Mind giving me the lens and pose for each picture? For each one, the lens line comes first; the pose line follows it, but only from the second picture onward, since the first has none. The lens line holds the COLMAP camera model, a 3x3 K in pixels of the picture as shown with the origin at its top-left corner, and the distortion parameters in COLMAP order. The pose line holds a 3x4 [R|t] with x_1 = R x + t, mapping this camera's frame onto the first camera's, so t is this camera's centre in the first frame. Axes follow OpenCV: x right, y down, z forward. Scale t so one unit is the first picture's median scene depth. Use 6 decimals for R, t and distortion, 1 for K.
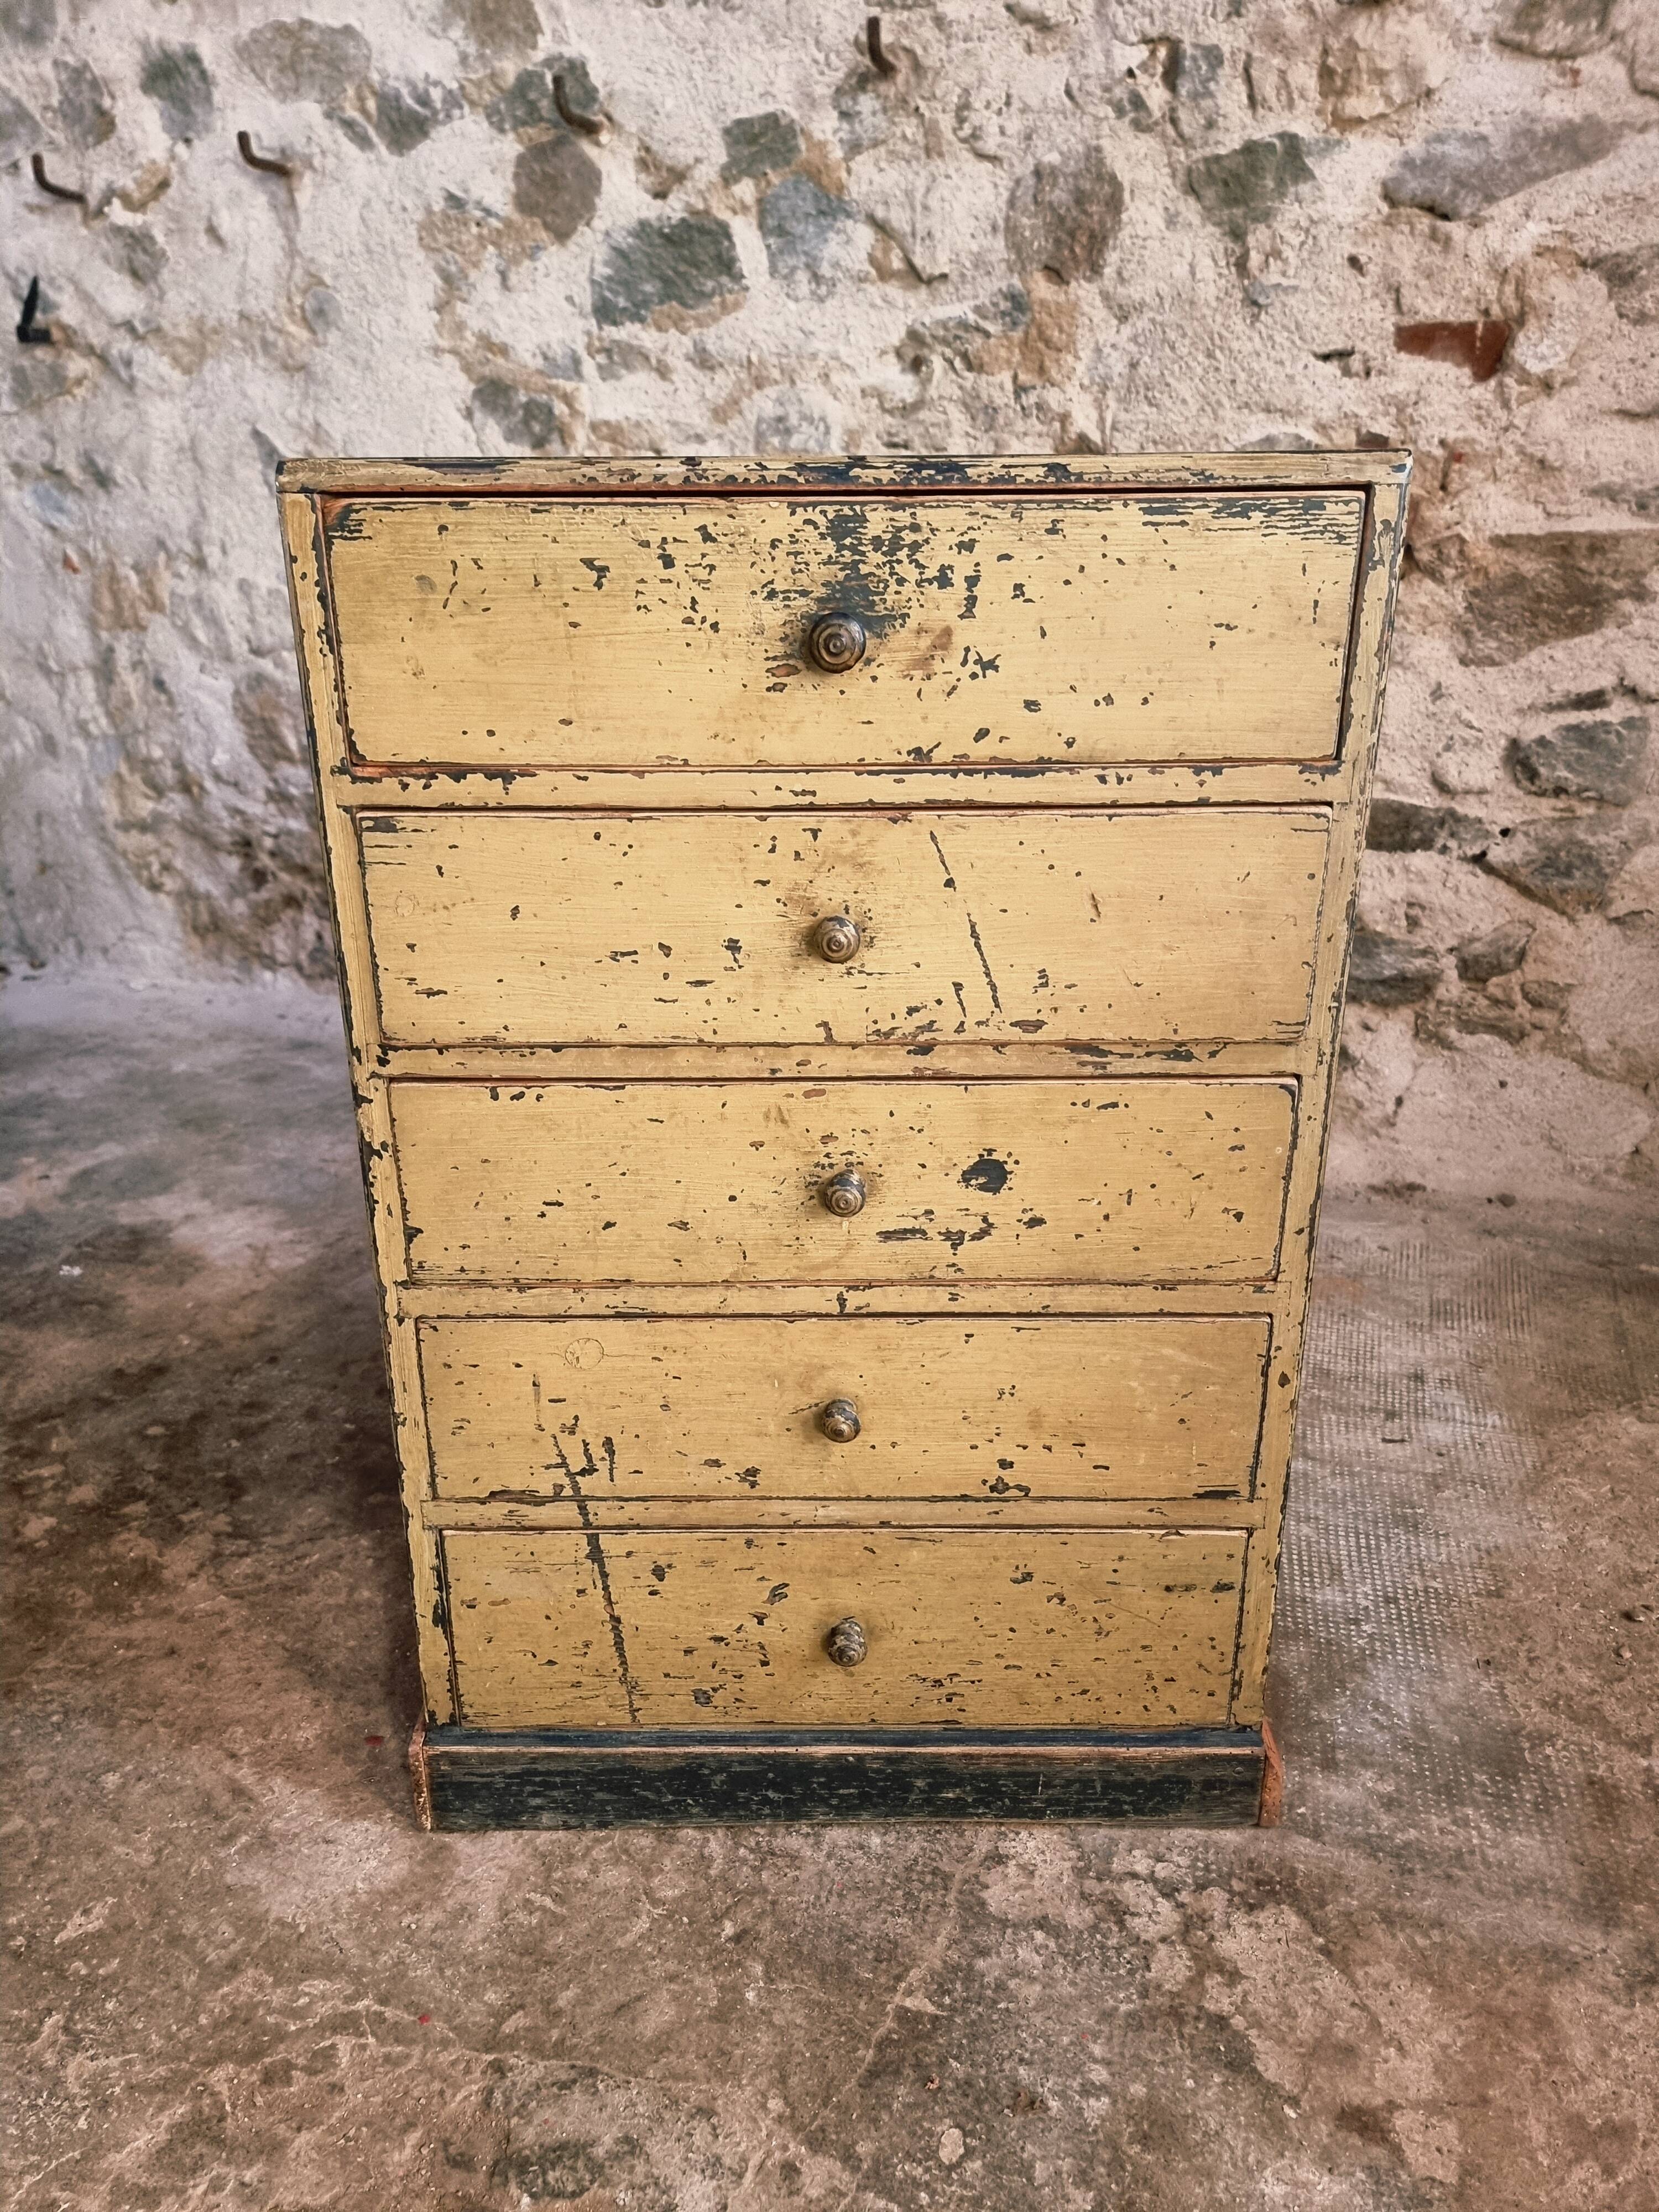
lens RADIAL K [[1550.0, 0, 820.1], [0, 1550.0, 1140.3], [0, 0, 1]] dist [0.065005, -0.049490]
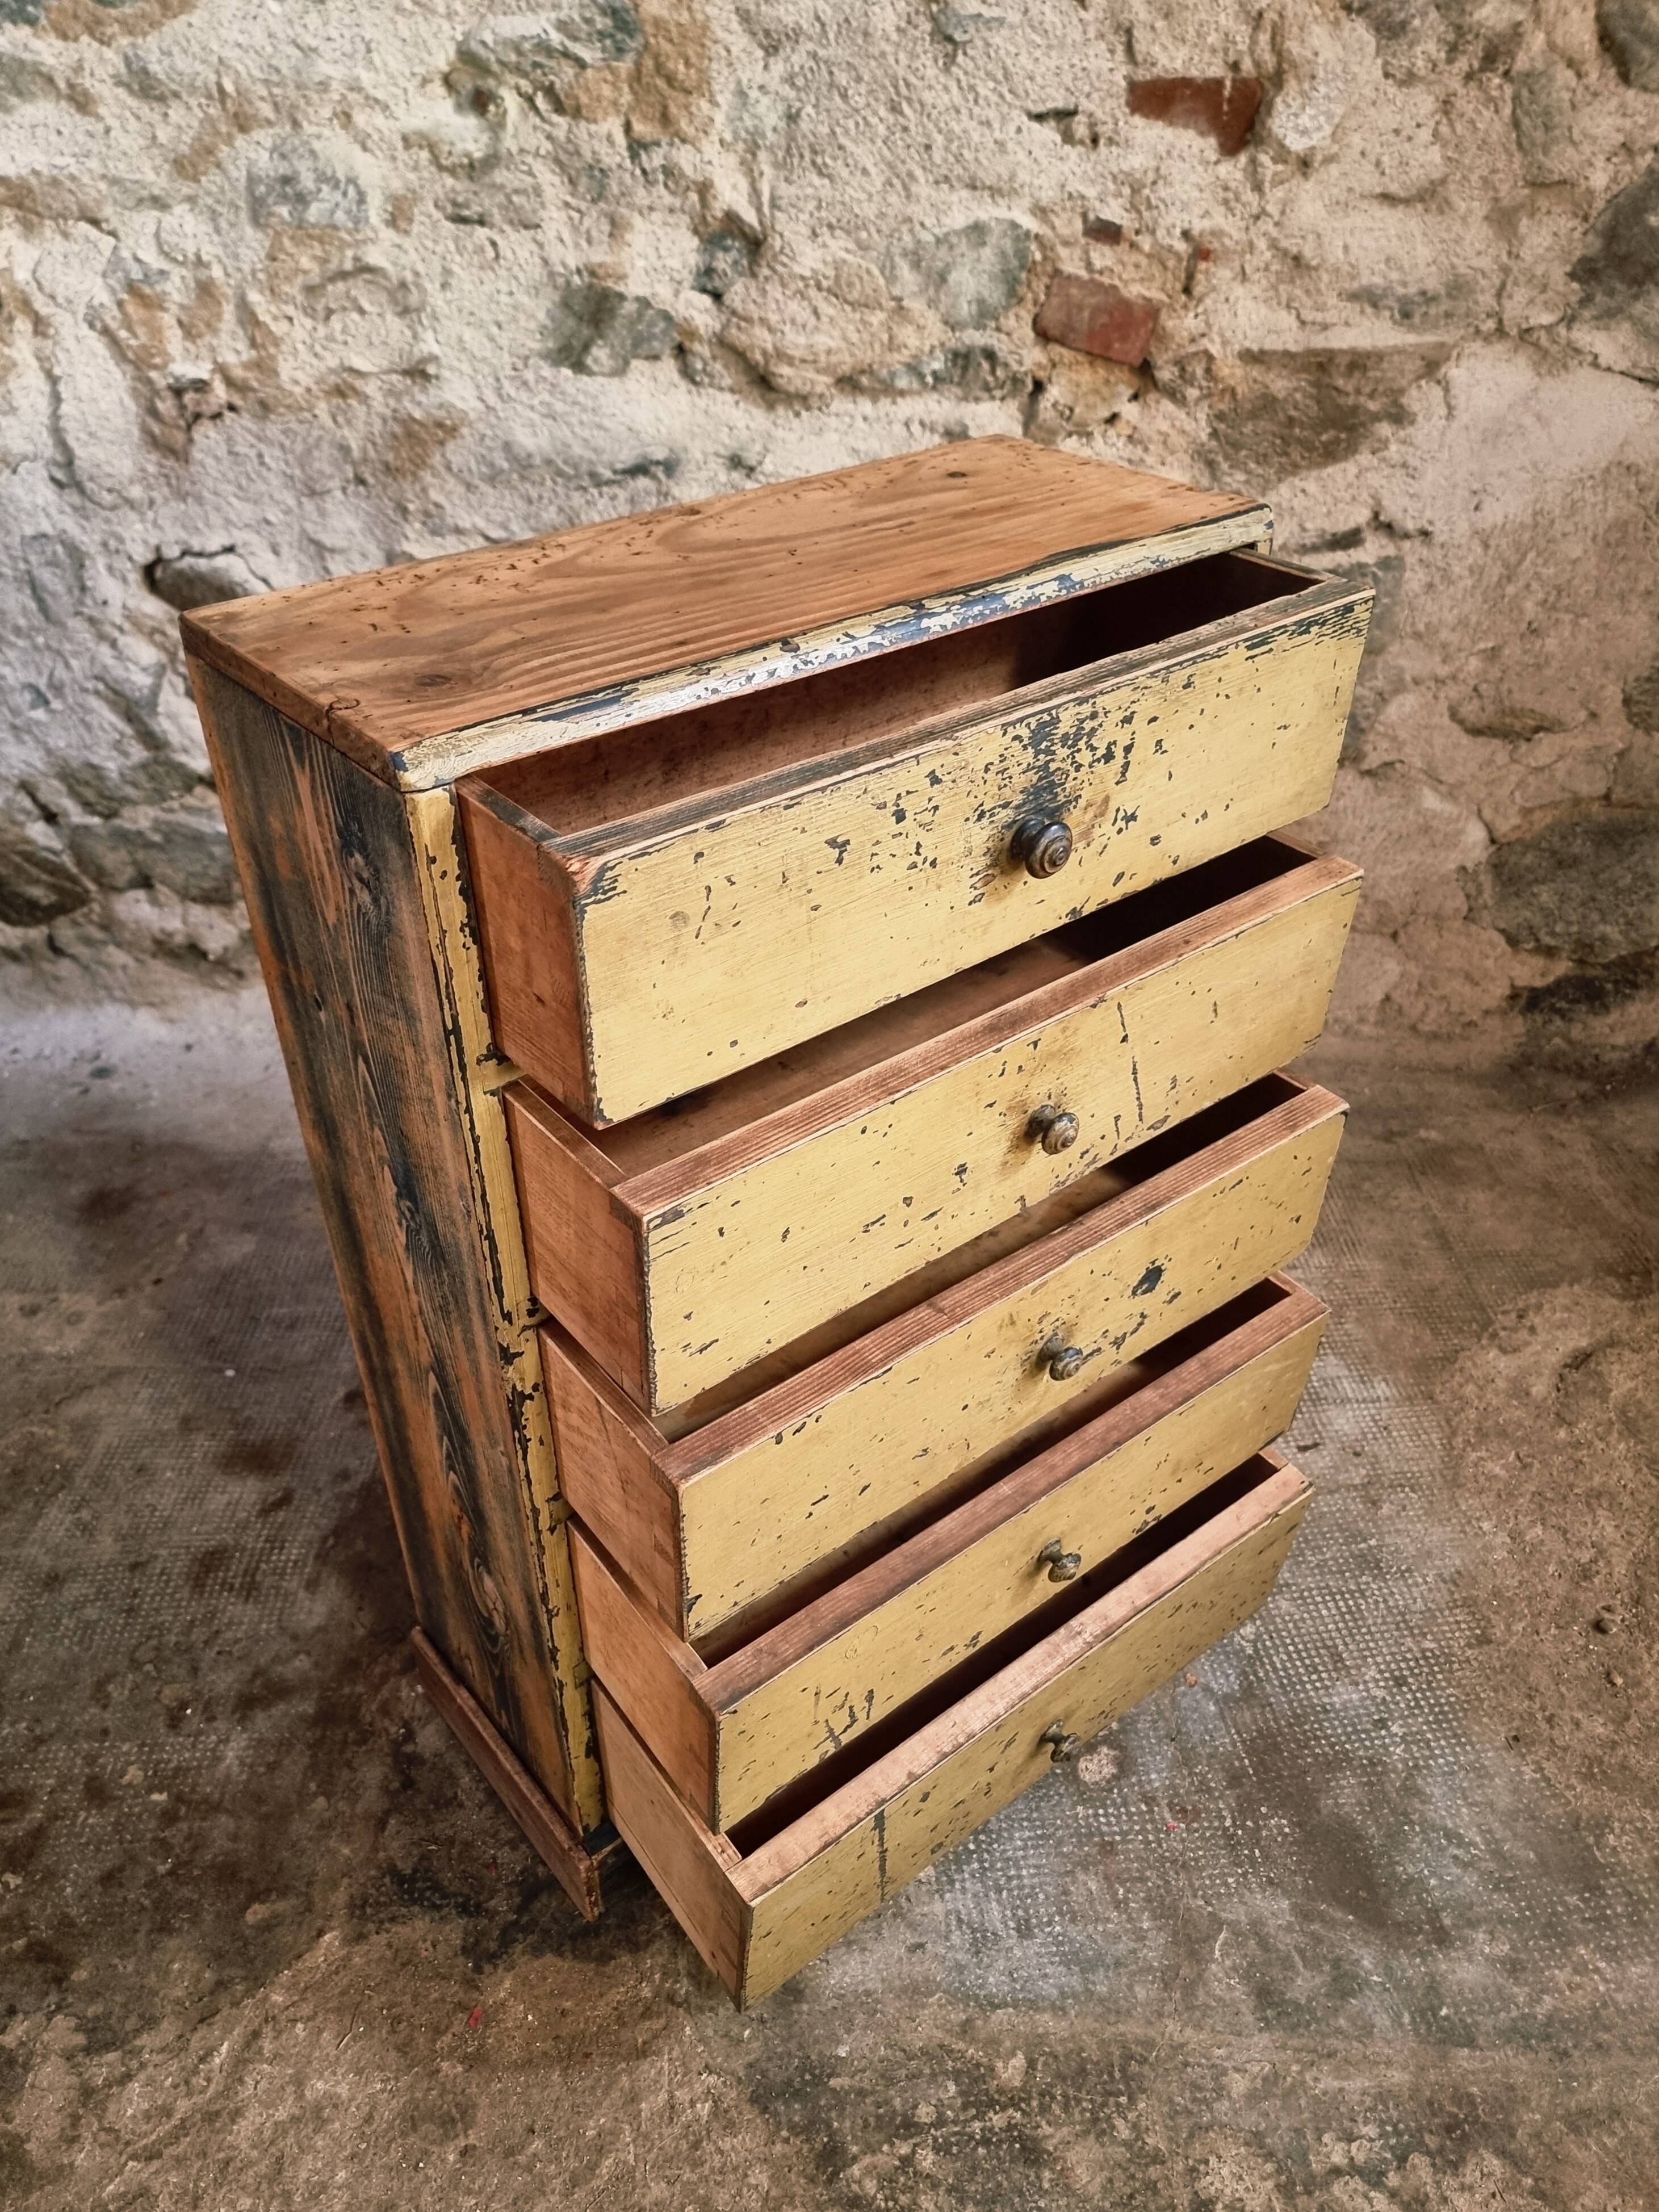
lens RADIAL K [[1585.9, 0, 804.2], [0, 1585.9, 1144.1], [0, 0, 1]] dist [0.080586, -0.077015]
pose [[0.929871, -0.228182, 0.288571, -0.126316], [0.148337, 0.950367, 0.273494, -0.230122], [-0.336655, -0.211508, 0.917566, 0.179667]]
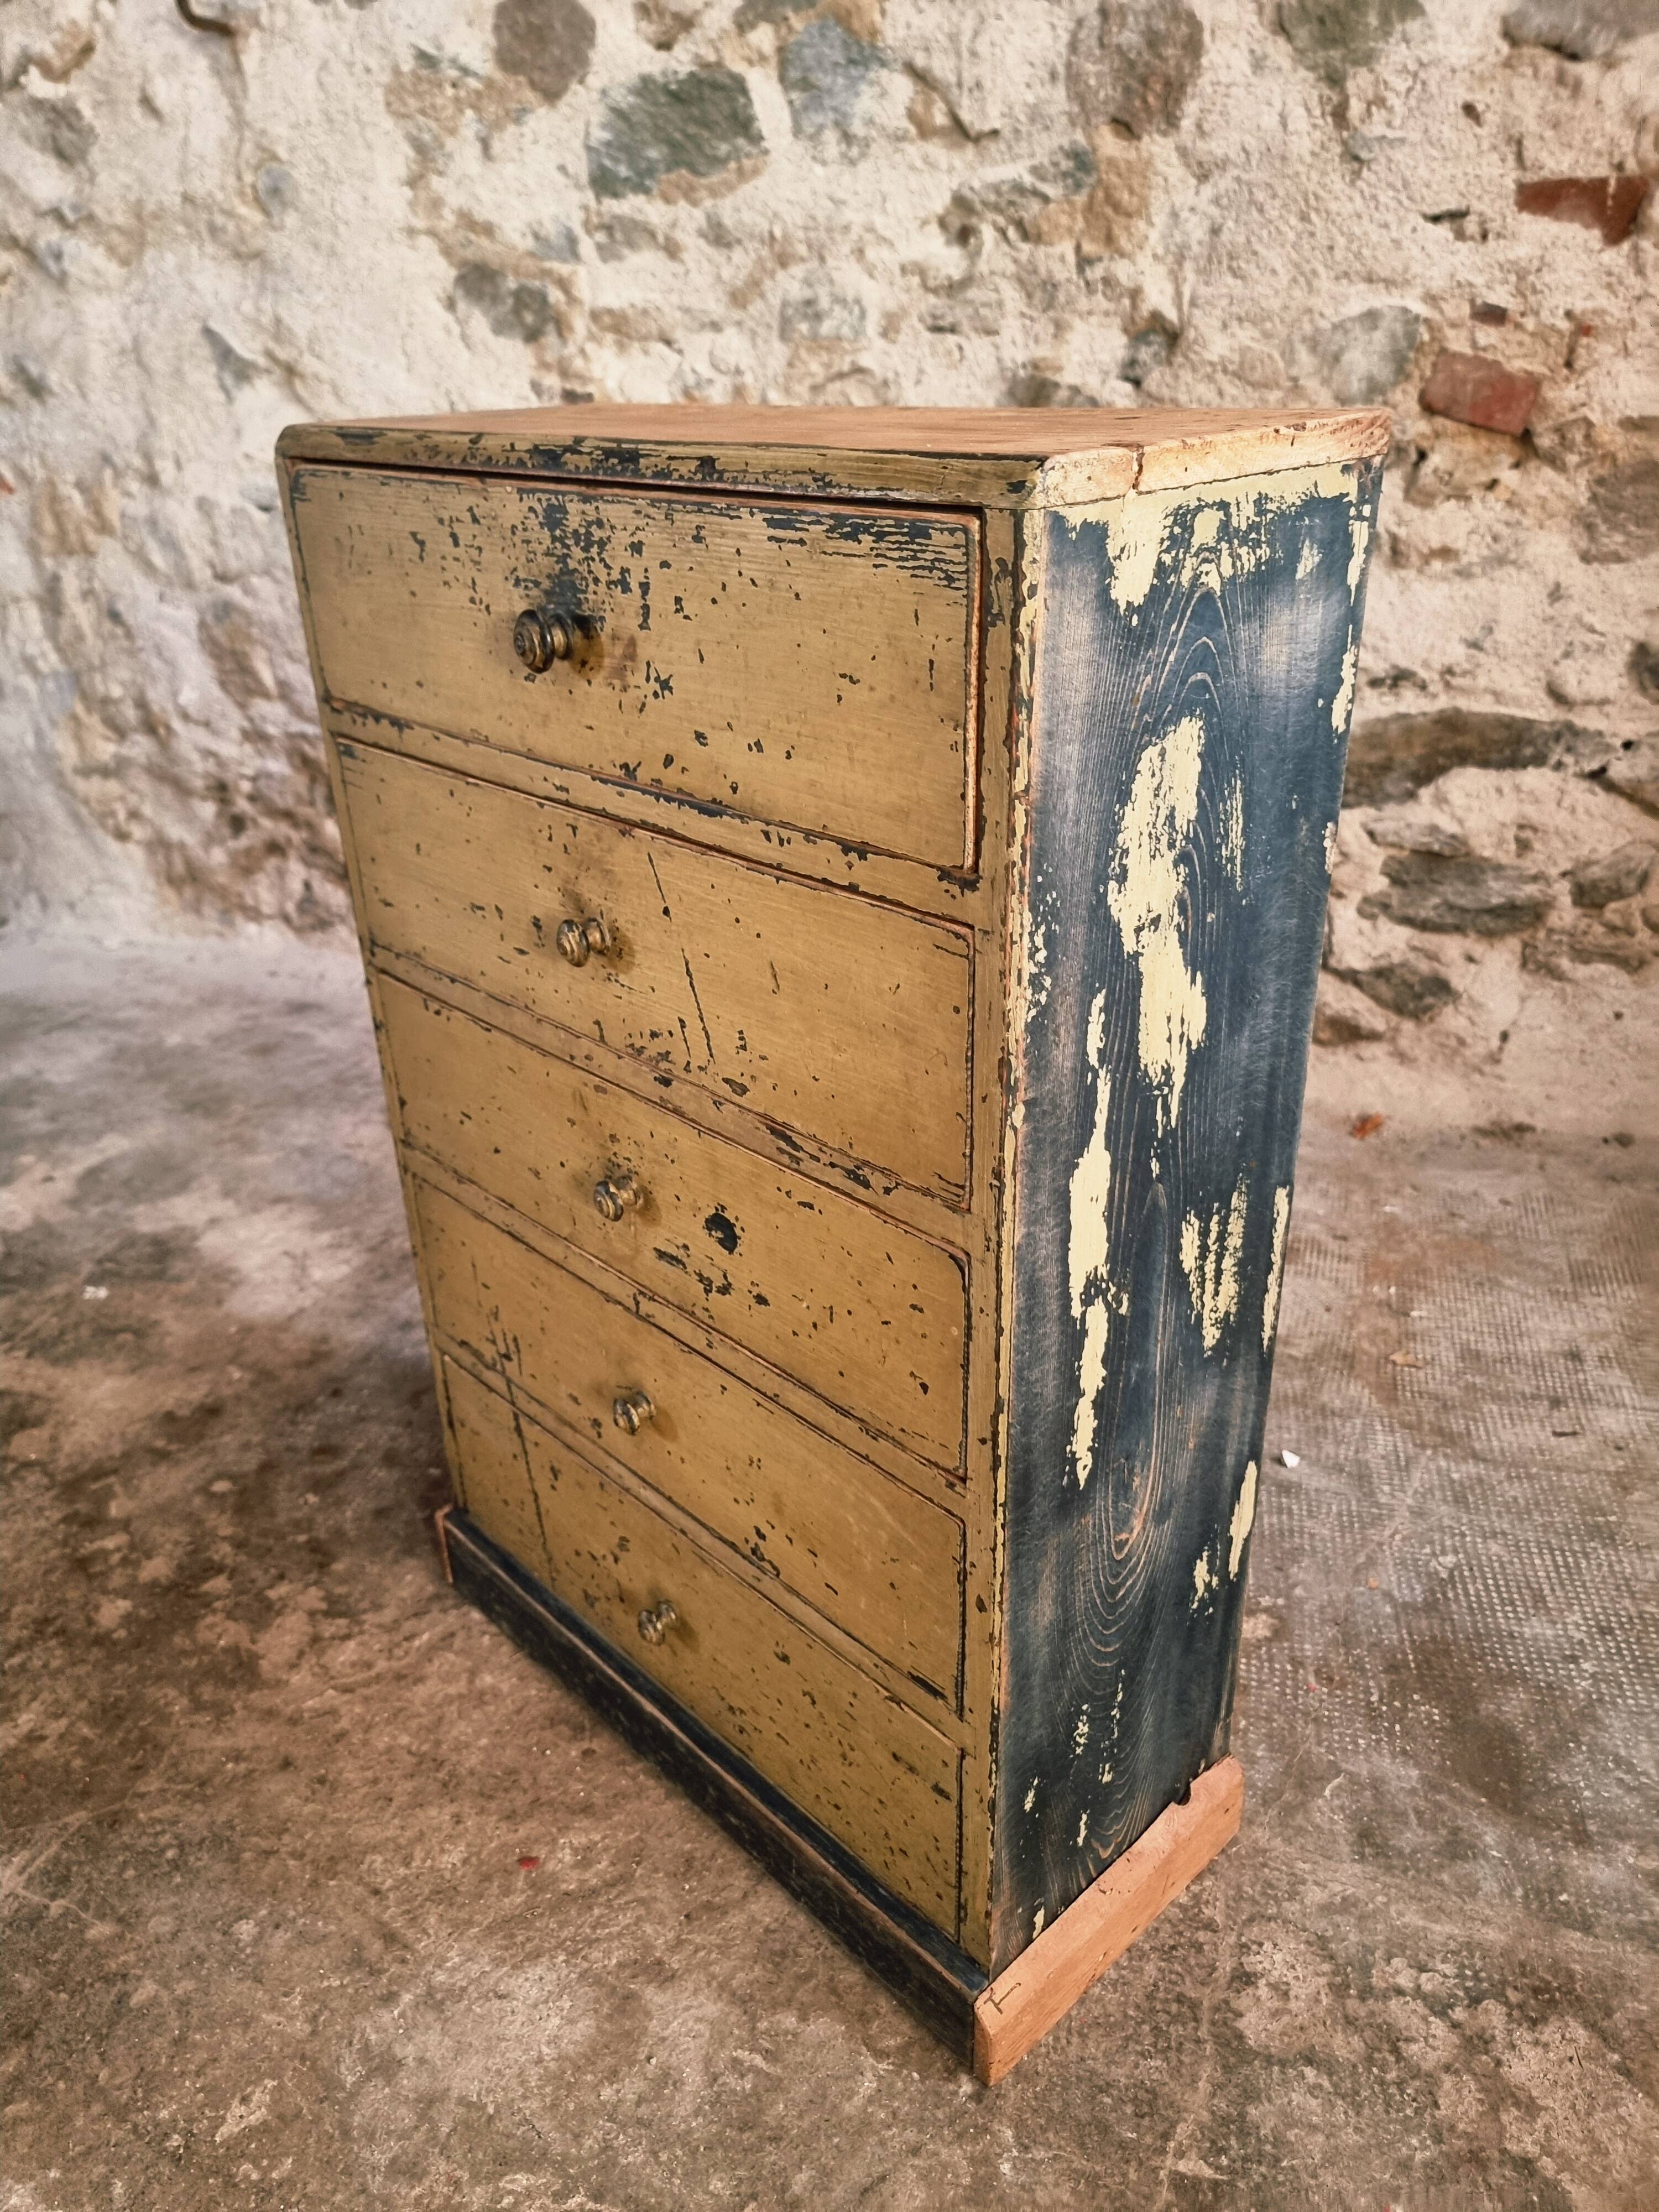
lens RADIAL K [[1550.5, 0, 815.9], [0, 1550.5, 1136.7], [0, 0, 1]] dist [0.075387, -0.074141]
pose [[0.998569, -0.046058, 0.027182, -0.073055], [0.043861, 0.996104, 0.076511, -0.057225], [-0.030601, -0.075210, 0.996698, 0.071857]]
